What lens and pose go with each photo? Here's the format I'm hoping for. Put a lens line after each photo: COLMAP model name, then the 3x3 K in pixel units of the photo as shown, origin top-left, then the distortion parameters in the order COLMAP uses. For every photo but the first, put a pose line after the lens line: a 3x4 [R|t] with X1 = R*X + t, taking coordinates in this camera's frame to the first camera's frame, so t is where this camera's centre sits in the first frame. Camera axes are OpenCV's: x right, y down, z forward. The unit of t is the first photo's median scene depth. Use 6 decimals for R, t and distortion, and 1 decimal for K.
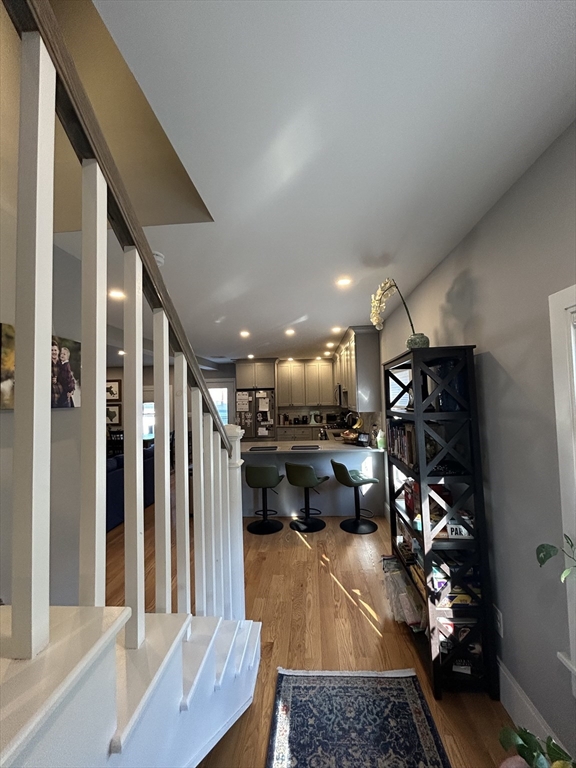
lens RADIAL K [[308.7, 0, 288.7], [0, 308.7, 383.6], [0, 0, 1]] dist [-0.001856, 0.000597]
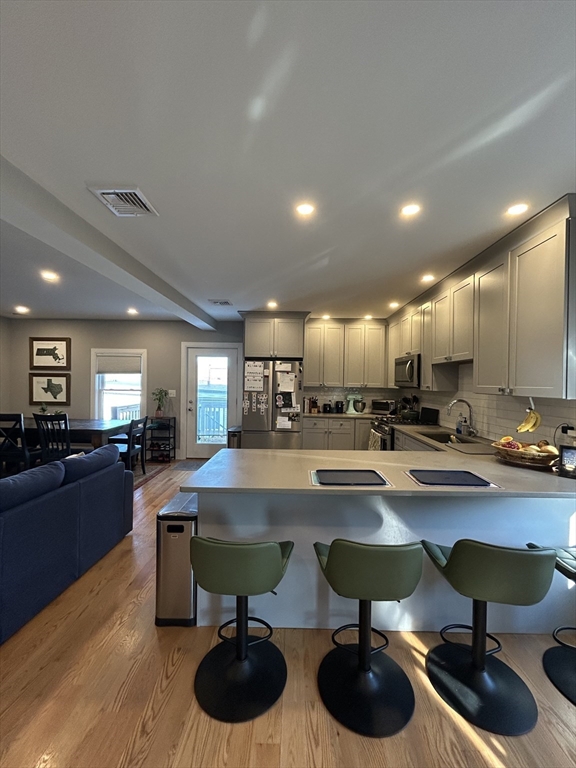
lens RADIAL K [[308.7, 0, 288.7], [0, 308.7, 383.6], [0, 0, 1]] dist [-0.001856, 0.000597]
pose [[0.997926, 0.040288, 0.050210, -0.106293], [-0.042766, 0.997867, 0.049311, 0.037649], [-0.048117, -0.051356, 0.997521, 0.334111]]
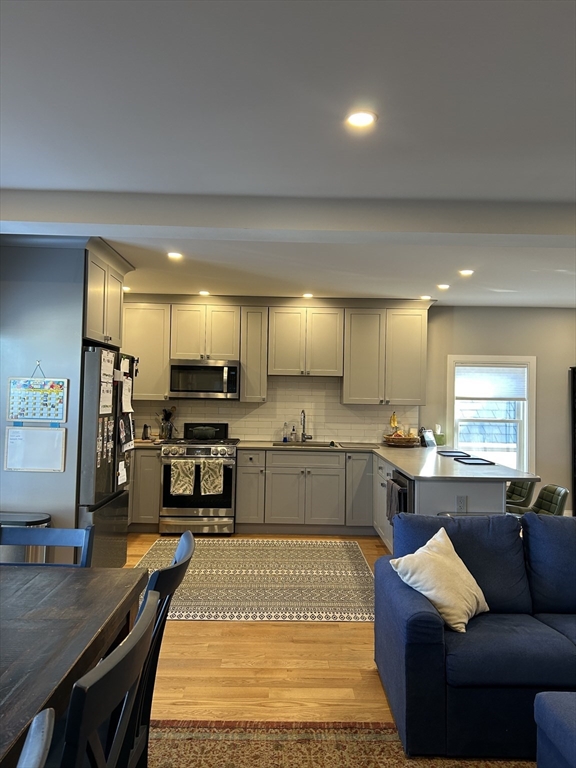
lens RADIAL K [[575.3, 0, 292.6], [0, 575.3, 376.5], [0, 0, 1]] dist [0.053577, -0.072468]
pose [[-0.093106, 0.050636, 0.994368, -0.724107], [-0.062977, 0.996407, -0.056636, 0.071173], [-0.993662, -0.067896, -0.089583, 0.851466]]
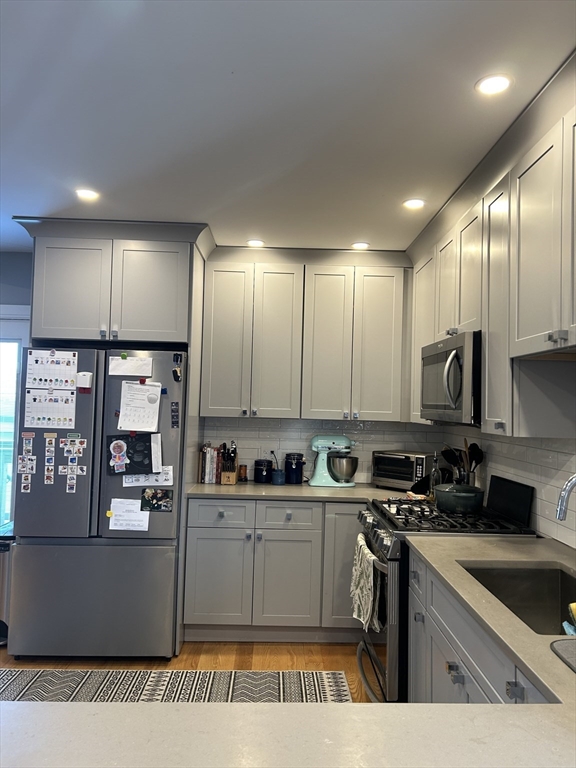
lens RADIAL K [[575.3, 0, 292.6], [0, 575.3, 376.5], [0, 0, 1]] dist [0.053577, -0.072468]
pose [[0.994074, 0.053779, 0.094466, -0.002893], [-0.053620, 0.998552, -0.004231, 0.038983], [-0.094557, -0.000859, 0.995519, 0.512486]]
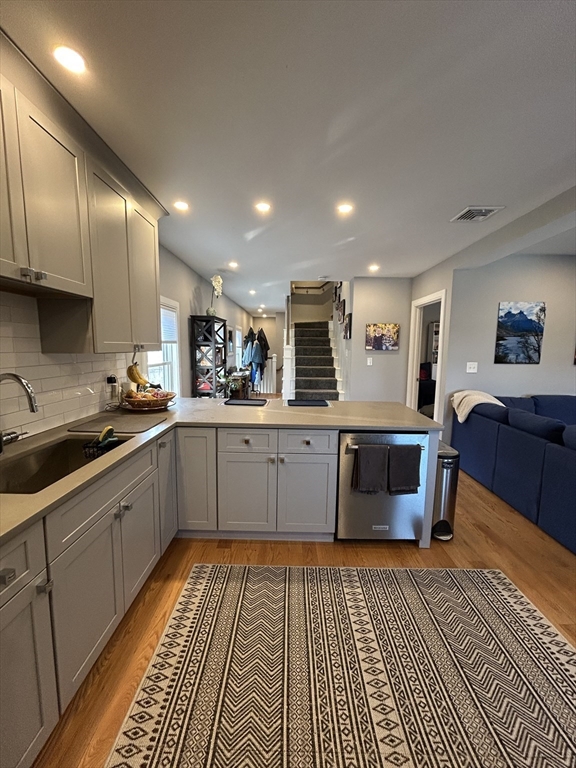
lens RADIAL K [[308.7, 0, 288.7], [0, 308.7, 383.6], [0, 0, 1]] dist [-0.001856, 0.000597]
pose [[-0.997740, 0.023860, -0.062820, 0.001603], [0.019061, 0.996931, 0.075927, 0.066152], [0.064439, 0.074558, -0.995133, 0.945682]]
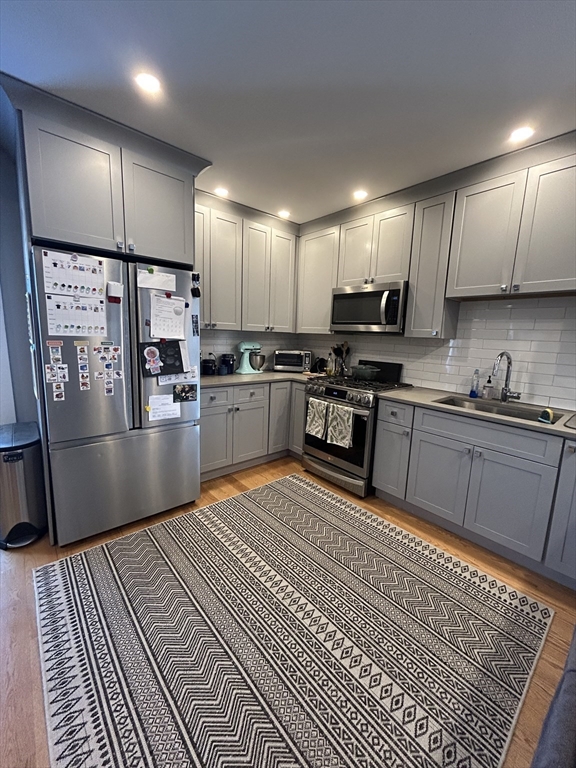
lens RADIAL K [[308.7, 0, 288.7], [0, 308.7, 383.6], [0, 0, 1]] dist [-0.001856, 0.000597]
pose [[0.704099, -0.064250, 0.707189, -0.203843], [-0.086704, 0.980668, 0.175422, 0.066959], [-0.704788, -0.184831, 0.684917, 0.690023]]
